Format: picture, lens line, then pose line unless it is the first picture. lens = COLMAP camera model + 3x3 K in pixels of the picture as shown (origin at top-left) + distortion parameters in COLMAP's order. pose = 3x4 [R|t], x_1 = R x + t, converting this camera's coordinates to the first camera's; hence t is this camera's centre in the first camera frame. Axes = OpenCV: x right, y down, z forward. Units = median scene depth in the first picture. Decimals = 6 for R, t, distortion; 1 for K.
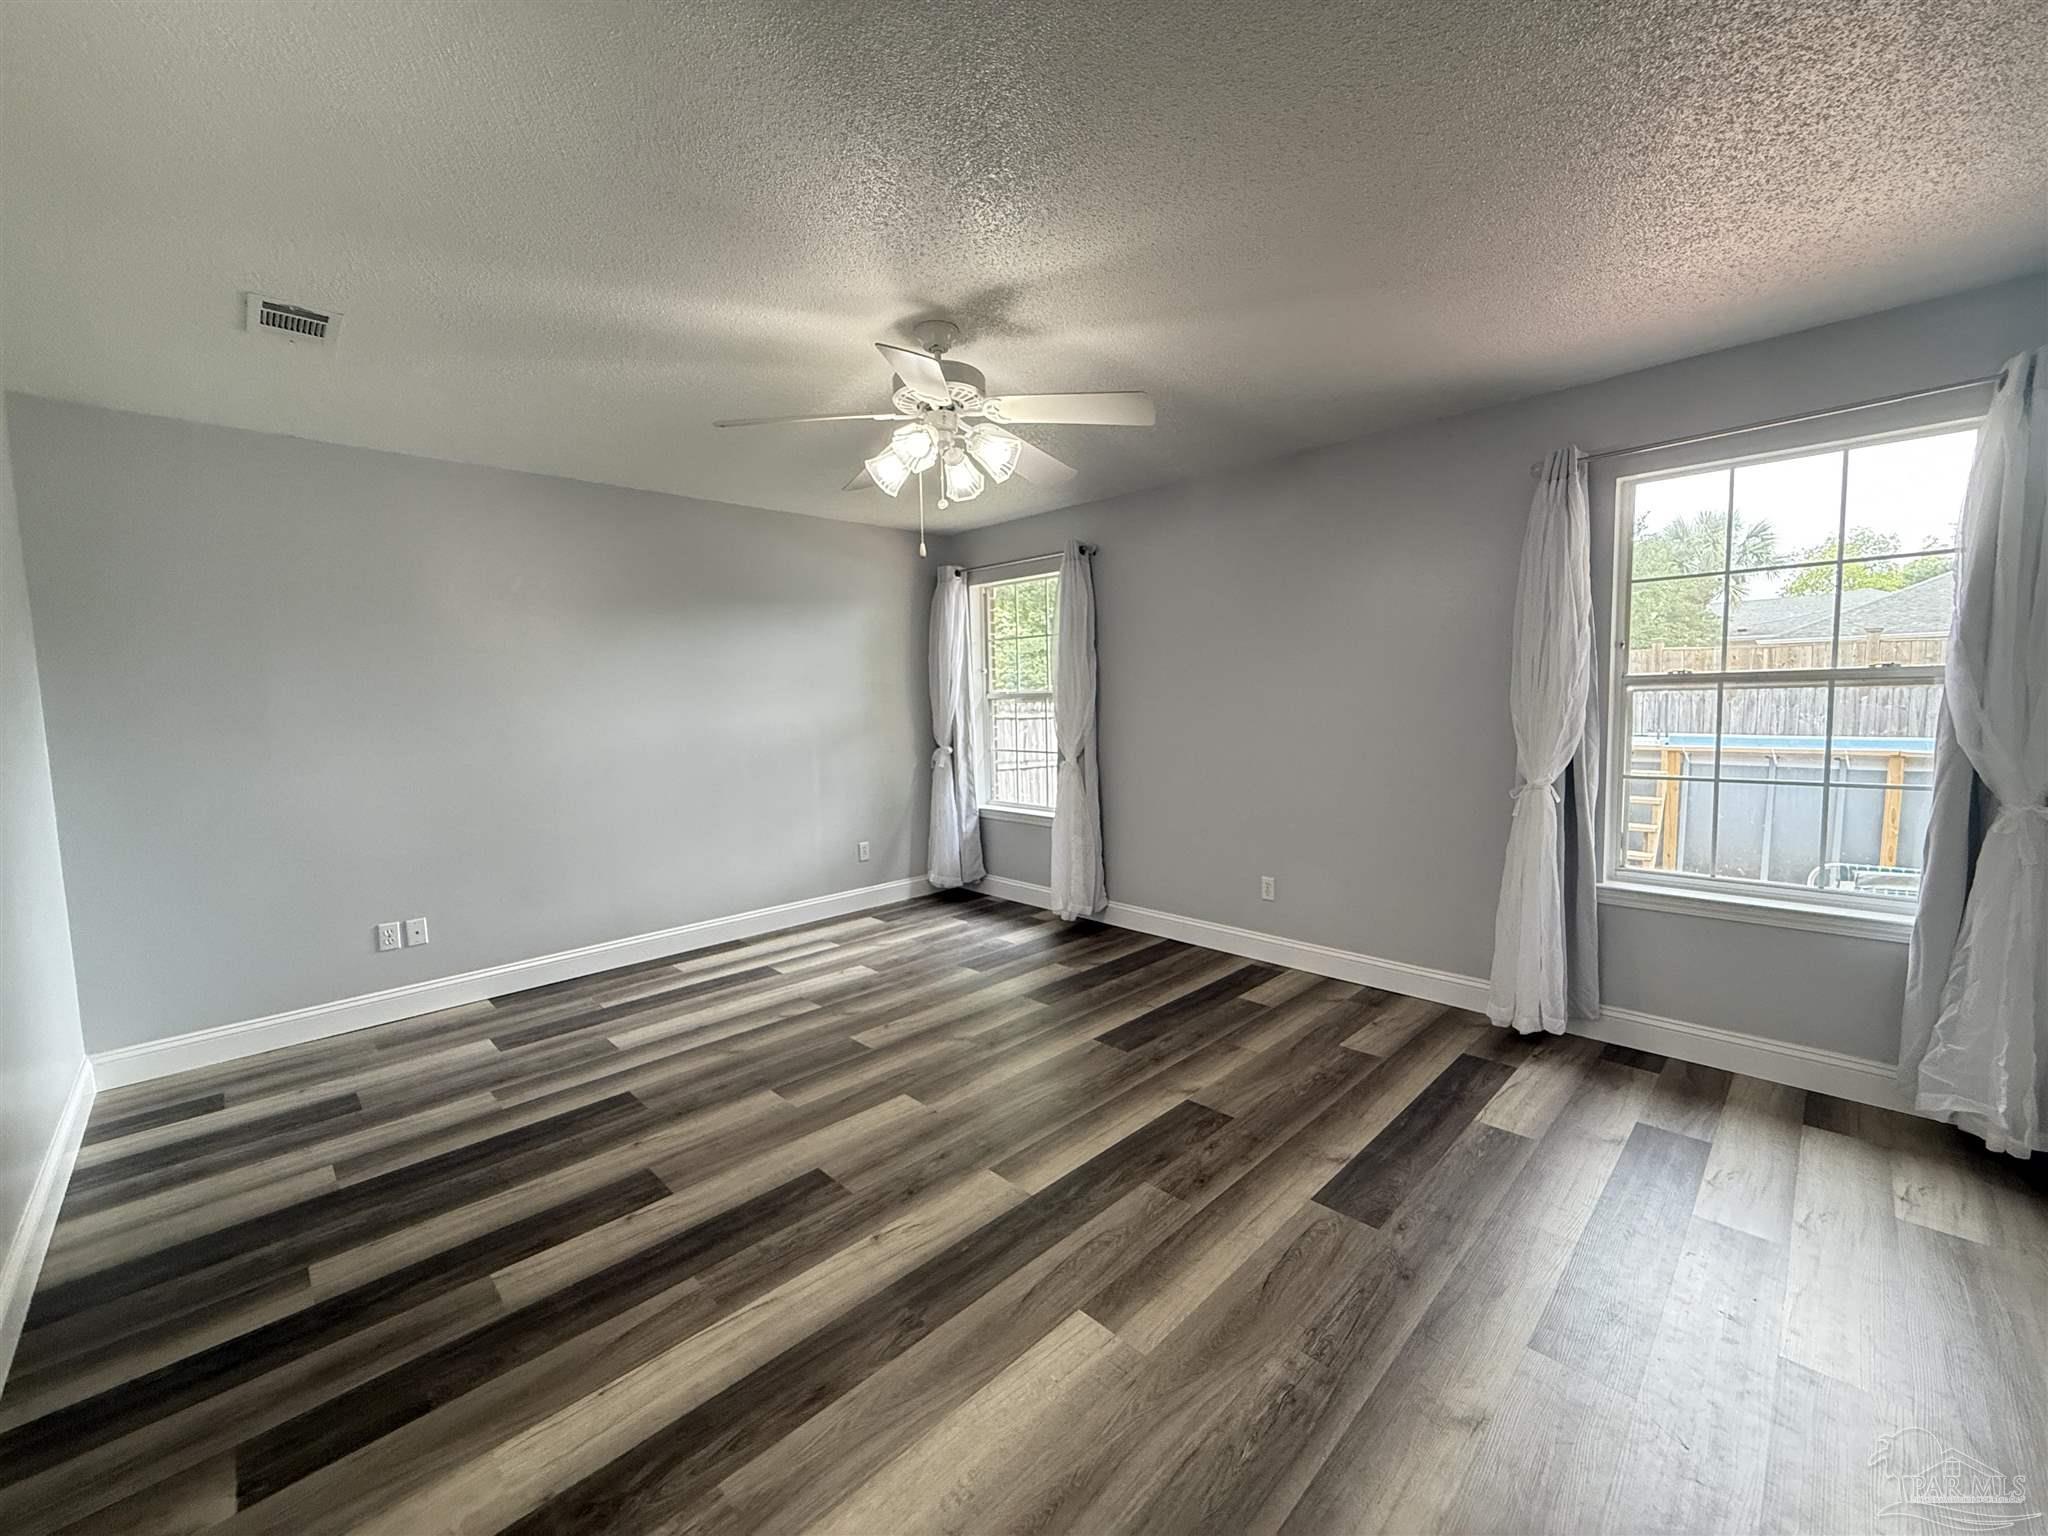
lens RADIAL K [[816.8, 0, 1020.0], [0, 816.8, 768.1], [0, 0, 1]] dist [0.002039, 0.000190]
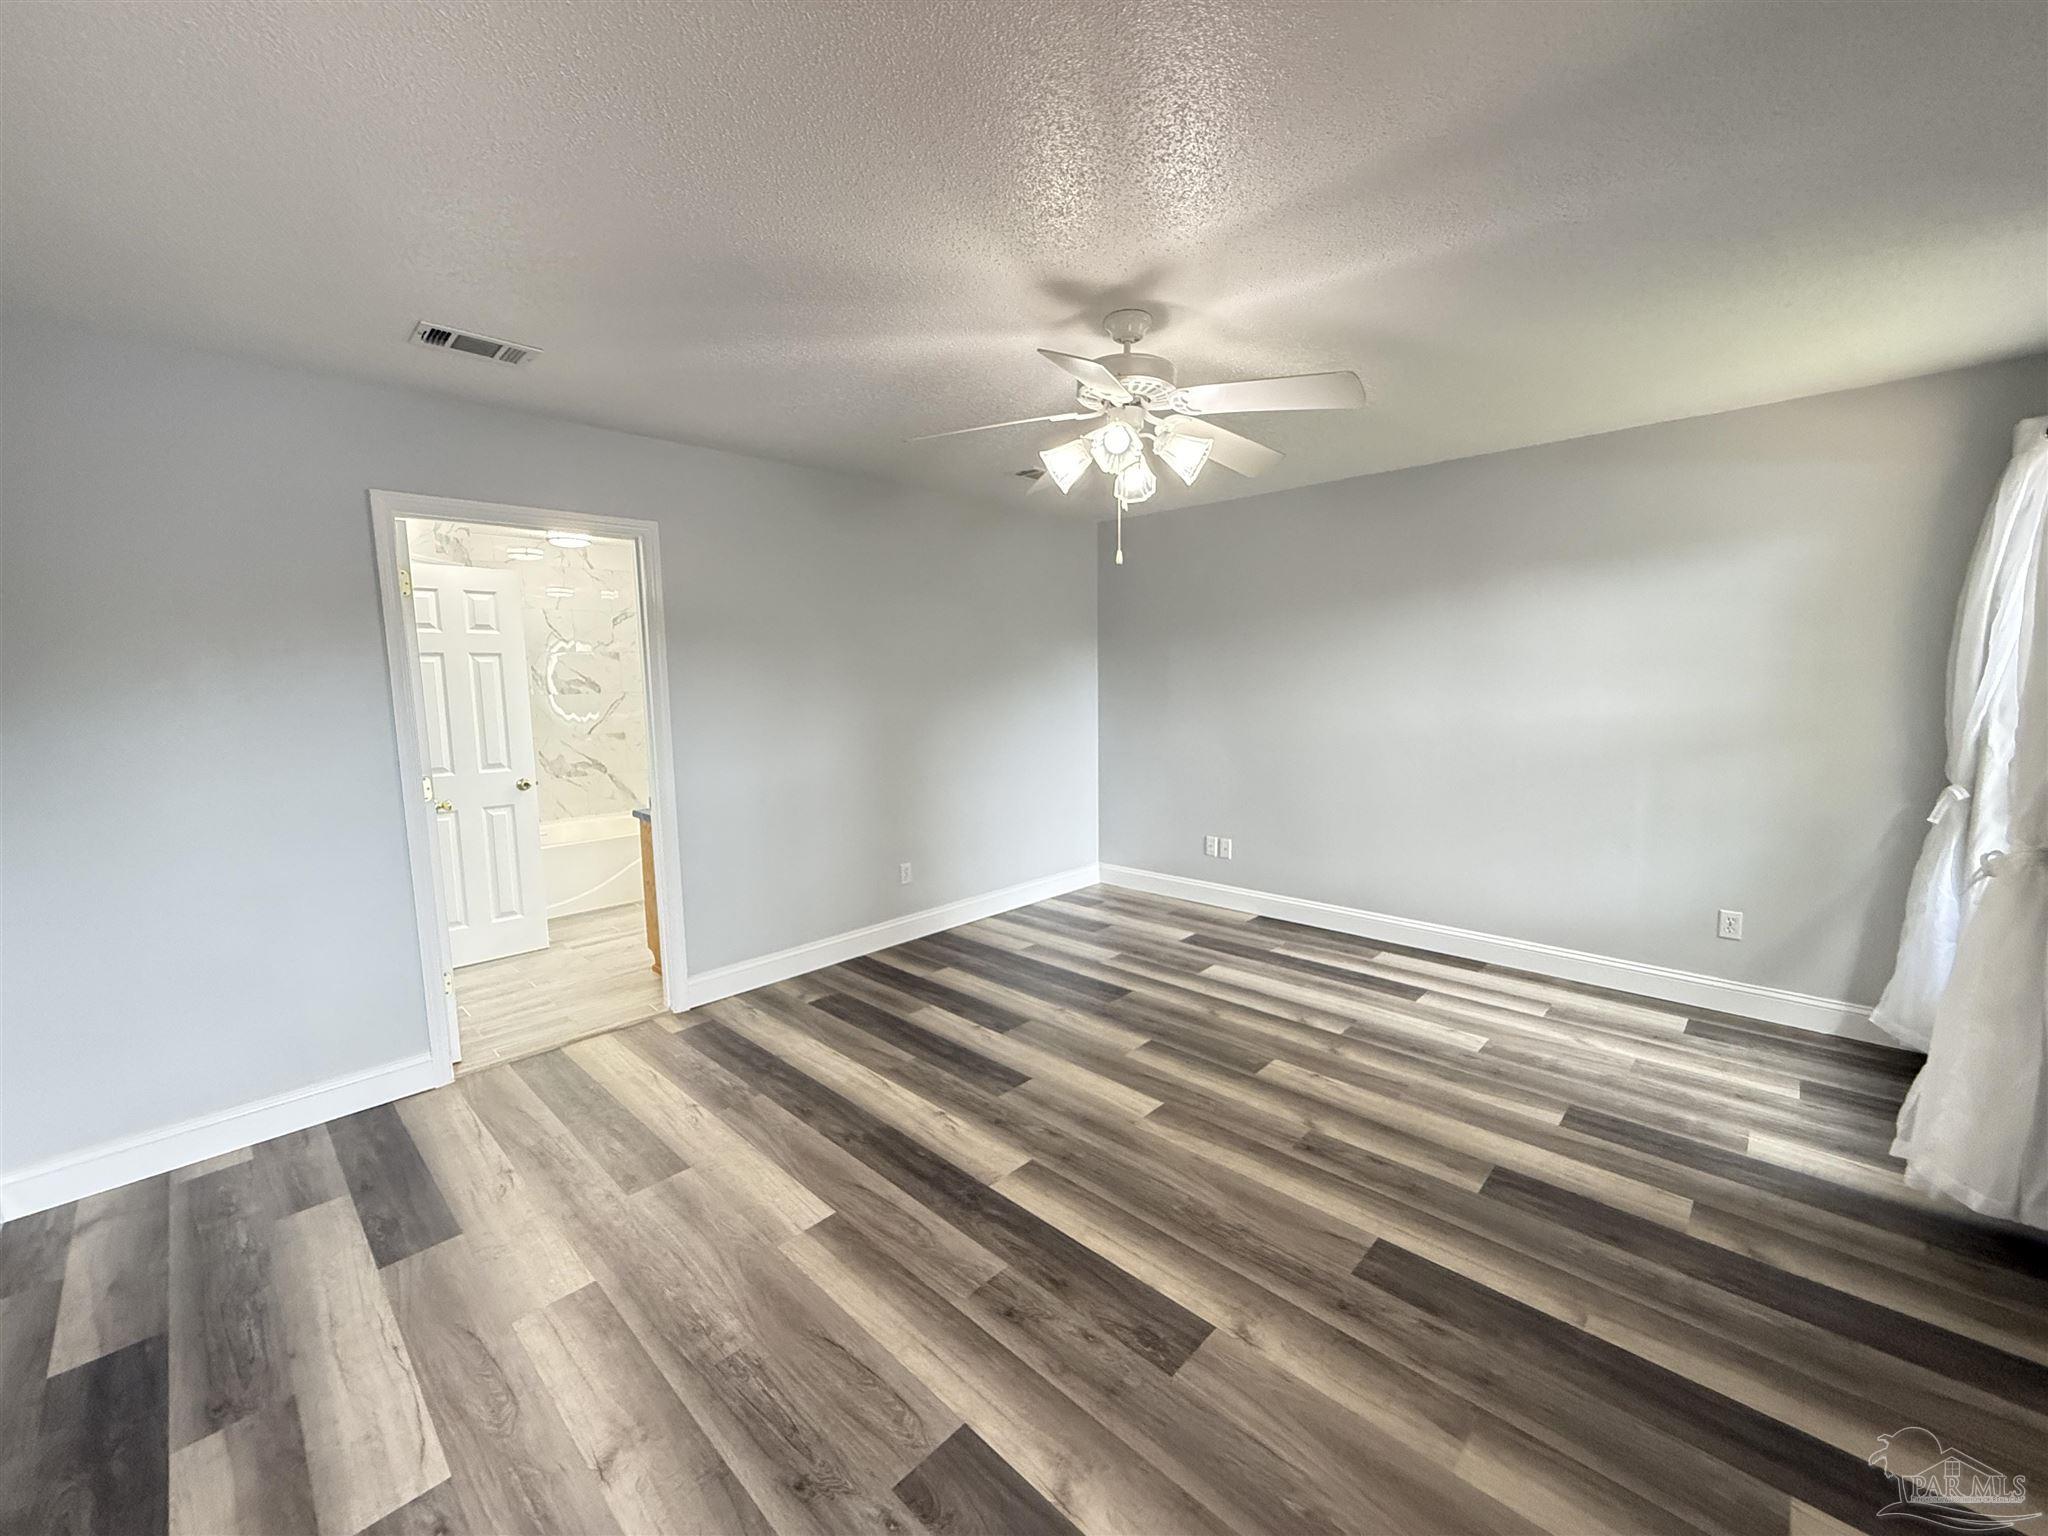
lens RADIAL K [[816.8, 0, 1018.6], [0, 816.8, 768.0], [0, 0, 1]] dist [0.002039, 0.000190]
pose [[0.023340, 0.136610, -0.990350, 0.681587], [-0.072013, 0.988276, 0.134627, -0.108163], [0.997131, 0.068176, 0.032904, 0.665760]]
